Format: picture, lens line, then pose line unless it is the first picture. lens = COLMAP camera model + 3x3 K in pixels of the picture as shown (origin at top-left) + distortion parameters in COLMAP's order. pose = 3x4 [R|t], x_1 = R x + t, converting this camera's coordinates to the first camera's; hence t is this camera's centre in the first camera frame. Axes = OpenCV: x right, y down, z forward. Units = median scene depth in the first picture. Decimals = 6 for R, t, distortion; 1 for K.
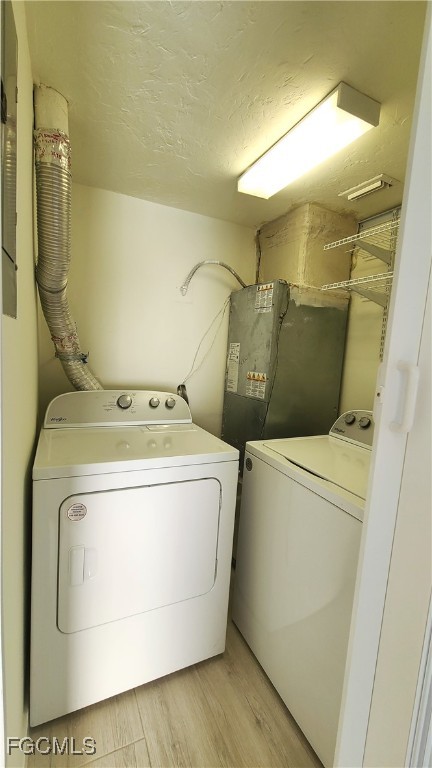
lens RADIAL K [[318.7, 0, 216.0], [0, 318.7, 384.0], [0, 0, 1]] dist [-0.000594, -0.000910]
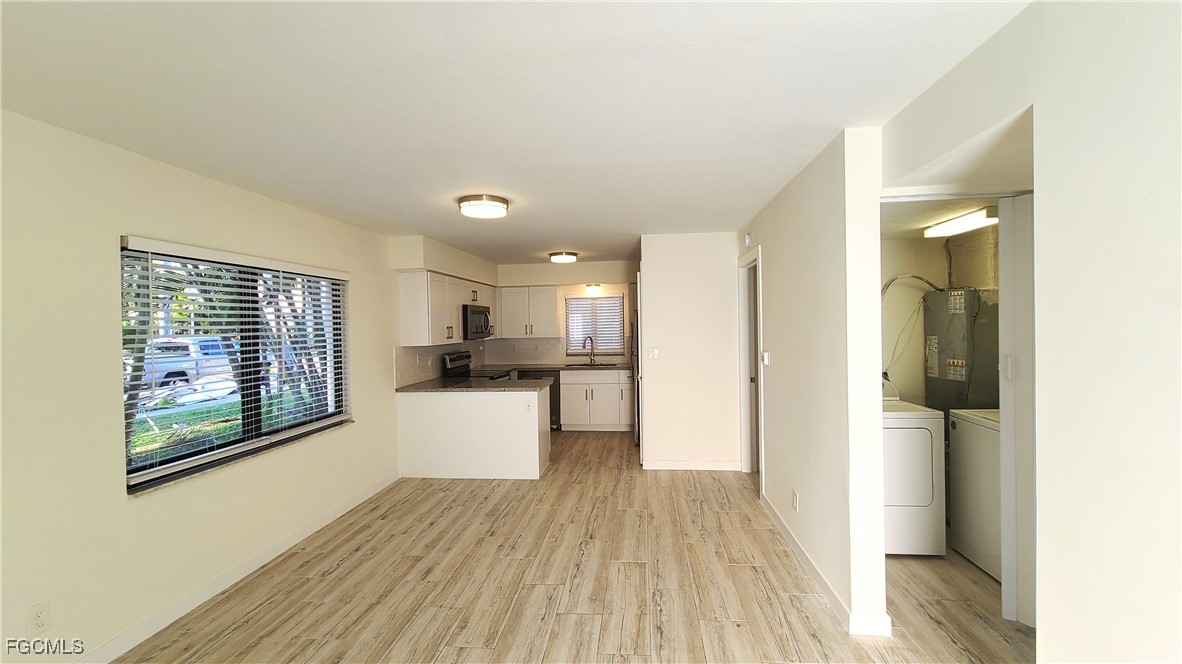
lens RADIAL K [[490.5, 0, 591.0], [0, 490.5, 332.0], [0, 0, 1]] dist [-0.000594, -0.000910]
pose [[0.850726, -0.079675, -0.519535, -0.084220], [0.023070, 0.993152, -0.114531, 0.043064], [0.525103, 0.085449, 0.846738, -1.416930]]
